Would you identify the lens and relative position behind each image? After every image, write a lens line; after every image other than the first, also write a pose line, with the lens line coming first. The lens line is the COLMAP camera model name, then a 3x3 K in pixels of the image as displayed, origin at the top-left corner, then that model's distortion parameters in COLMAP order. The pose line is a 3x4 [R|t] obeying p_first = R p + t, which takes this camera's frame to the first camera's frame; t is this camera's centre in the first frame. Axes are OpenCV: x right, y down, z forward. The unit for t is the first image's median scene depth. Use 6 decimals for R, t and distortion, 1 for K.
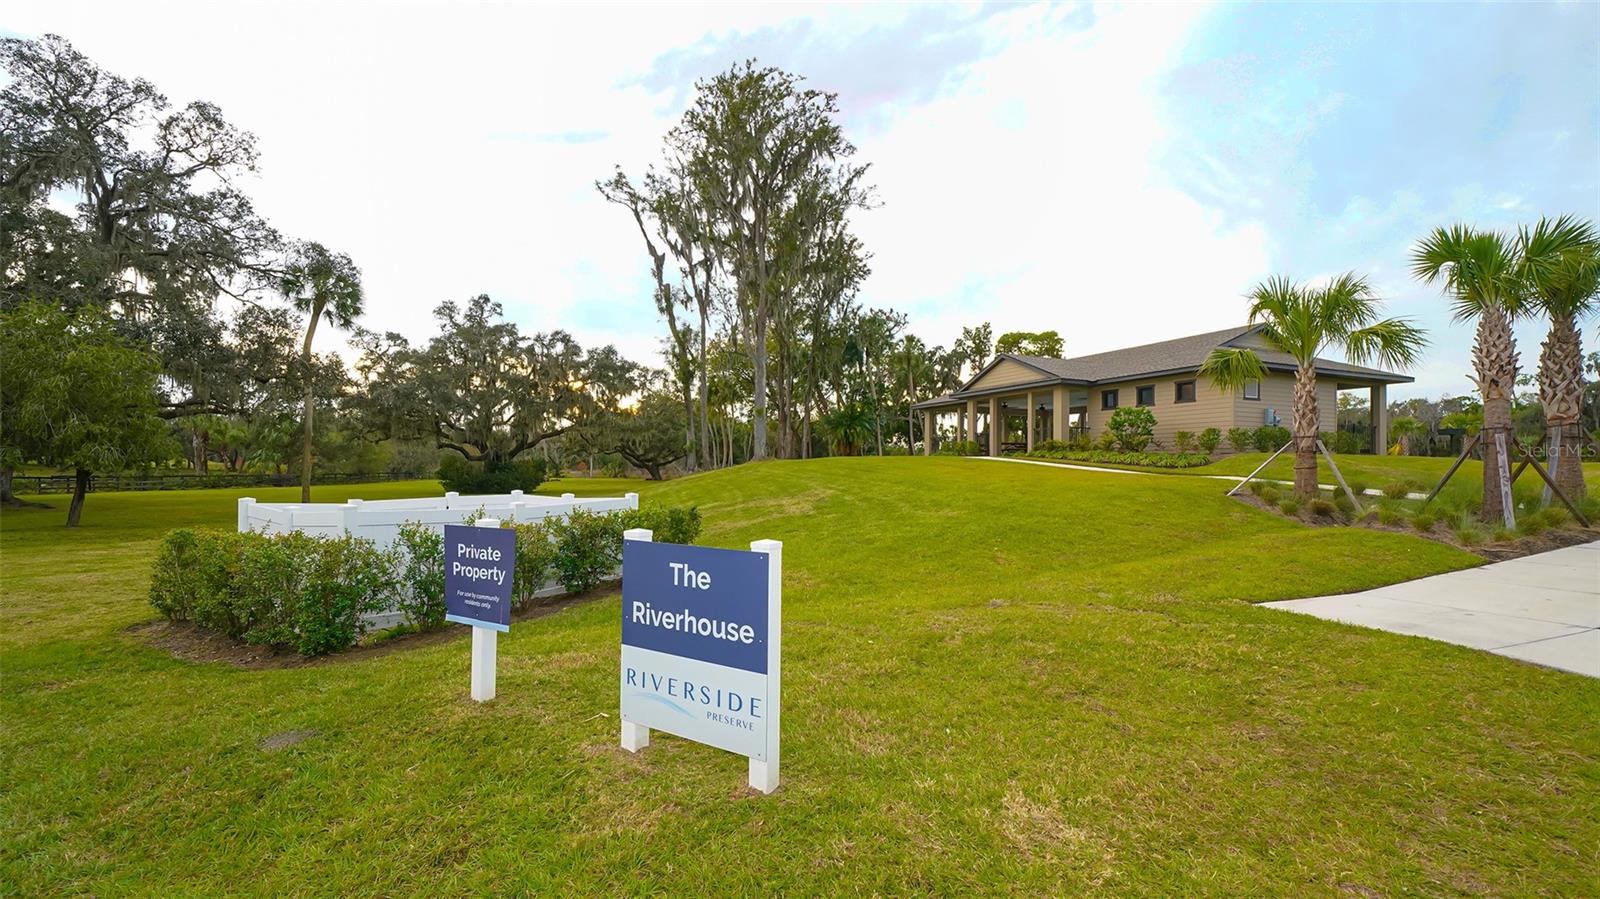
lens RADIAL K [[696.7, 0, 800.0], [0, 696.7, 449.5], [0, 0, 1]] dist [-0.000038, -0.000004]
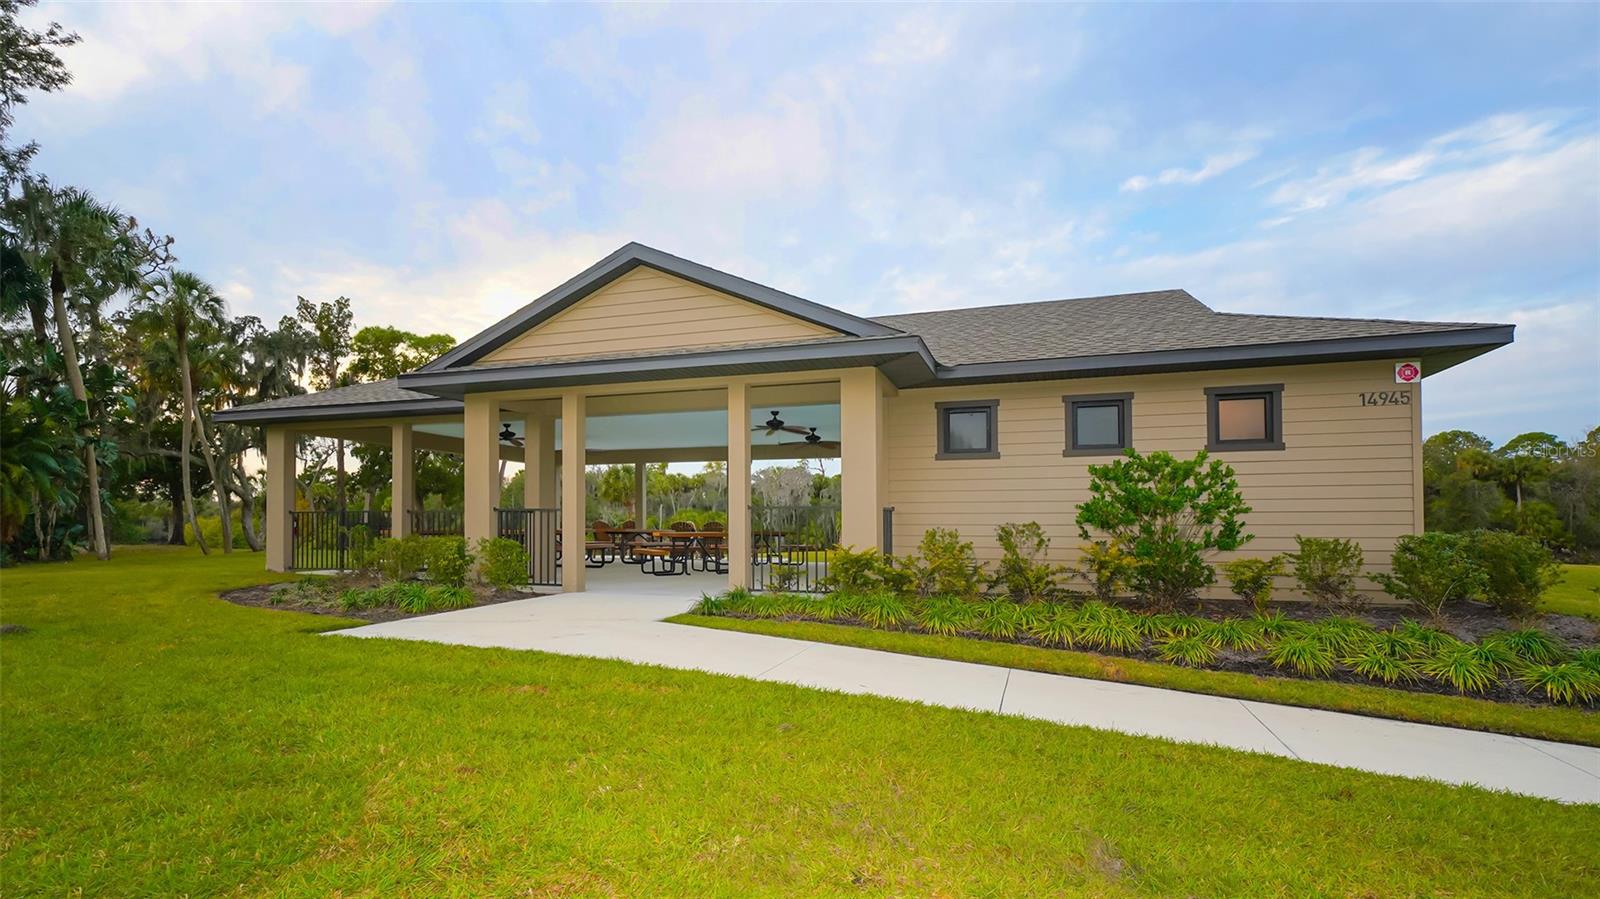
lens RADIAL K [[788.1, 0, 798.5], [0, 788.1, 523.9], [0, 0, 1]] dist [-0.001542, -0.000937]
pose [[0.670471, -0.002955, 0.741930, 0.038103], [-0.015405, 0.999721, 0.017903, -0.011431], [-0.741776, -0.023432, 0.670238, 0.304725]]
